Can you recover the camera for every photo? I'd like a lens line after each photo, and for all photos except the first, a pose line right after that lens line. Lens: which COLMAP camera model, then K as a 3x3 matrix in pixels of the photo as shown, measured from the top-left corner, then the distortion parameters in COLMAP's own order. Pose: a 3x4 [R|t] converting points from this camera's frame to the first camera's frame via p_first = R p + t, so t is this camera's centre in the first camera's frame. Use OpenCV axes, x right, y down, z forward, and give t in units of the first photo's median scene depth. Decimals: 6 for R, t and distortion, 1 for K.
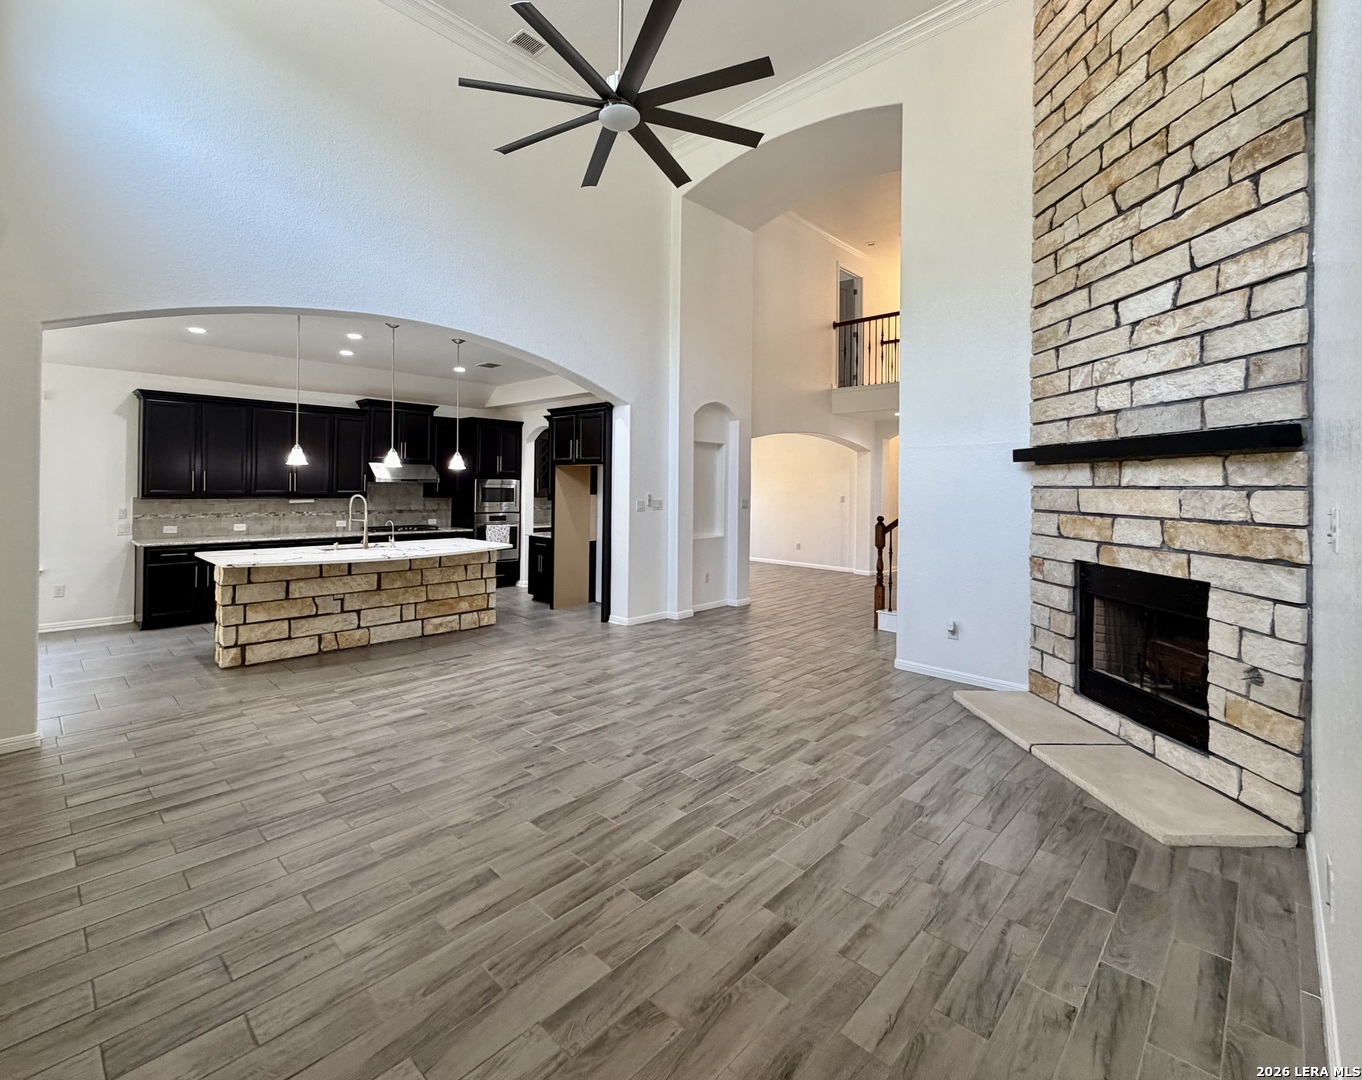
lens RADIAL K [[636.8, 0, 635.0], [0, 636.8, 480.9], [0, 0, 1]] dist [-0.000485, 0.000221]
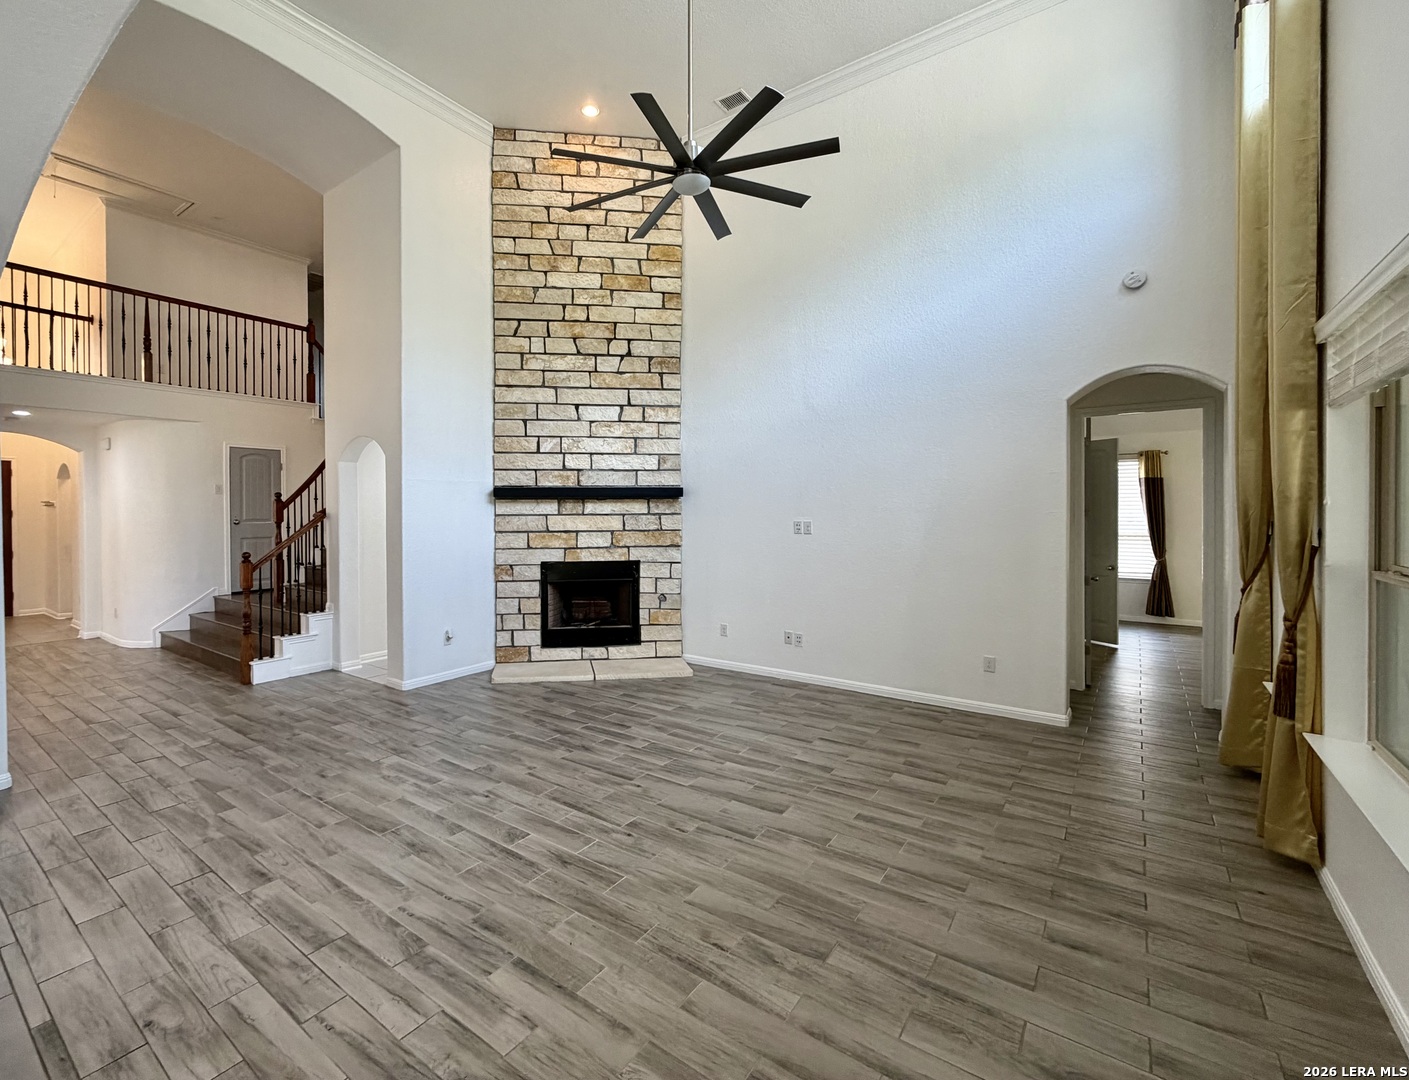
lens RADIAL K [[632.2, 0, 651.1], [0, 632.2, 515.4], [0, 0, 1]] dist [-0.004290, 0.000597]
pose [[-0.148069, -0.019232, 0.988790, -0.865218], [-0.002912, 0.999815, 0.019011, -0.018838], [-0.988973, -0.000065, -0.148098, 0.970618]]
